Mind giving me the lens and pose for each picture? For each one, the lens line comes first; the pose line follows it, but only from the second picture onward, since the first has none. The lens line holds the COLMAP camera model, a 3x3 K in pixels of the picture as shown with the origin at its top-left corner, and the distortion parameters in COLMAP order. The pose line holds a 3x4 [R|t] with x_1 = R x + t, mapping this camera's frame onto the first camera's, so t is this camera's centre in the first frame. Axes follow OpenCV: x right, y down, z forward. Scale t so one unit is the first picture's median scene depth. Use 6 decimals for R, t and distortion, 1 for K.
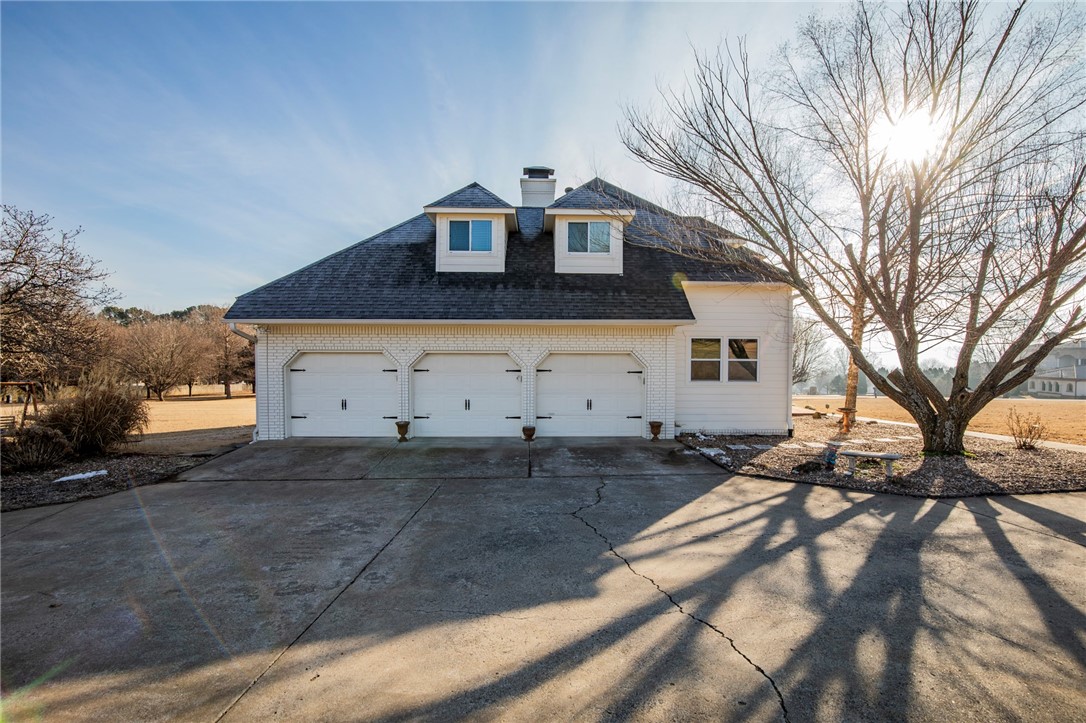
lens RADIAL K [[506.7, 0, 544.8], [0, 506.7, 359.9], [0, 0, 1]] dist [-0.030717, 0.004227]
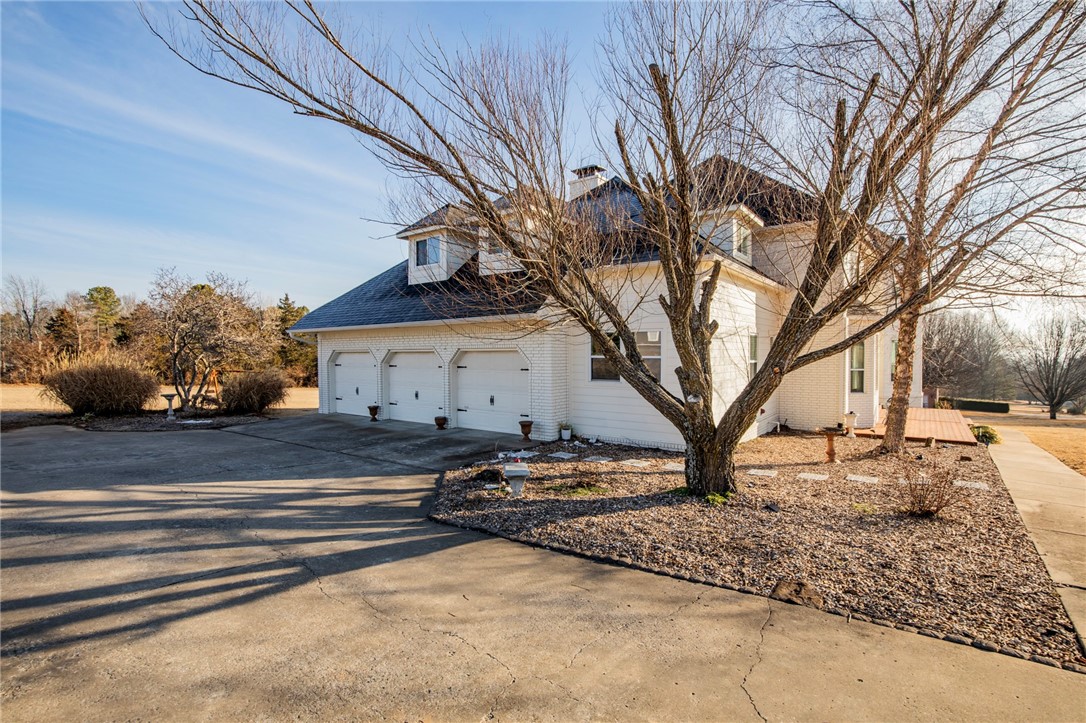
lens RADIAL K [[506.7, 0, 547.4], [0, 506.7, 360.3], [0, 0, 1]] dist [-0.030717, 0.004227]
pose [[0.787569, 0.003085, -0.616219, 0.845256], [-0.001791, 0.999995, 0.002718, 0.003391], [0.616224, -0.001037, 0.787570, 0.261490]]
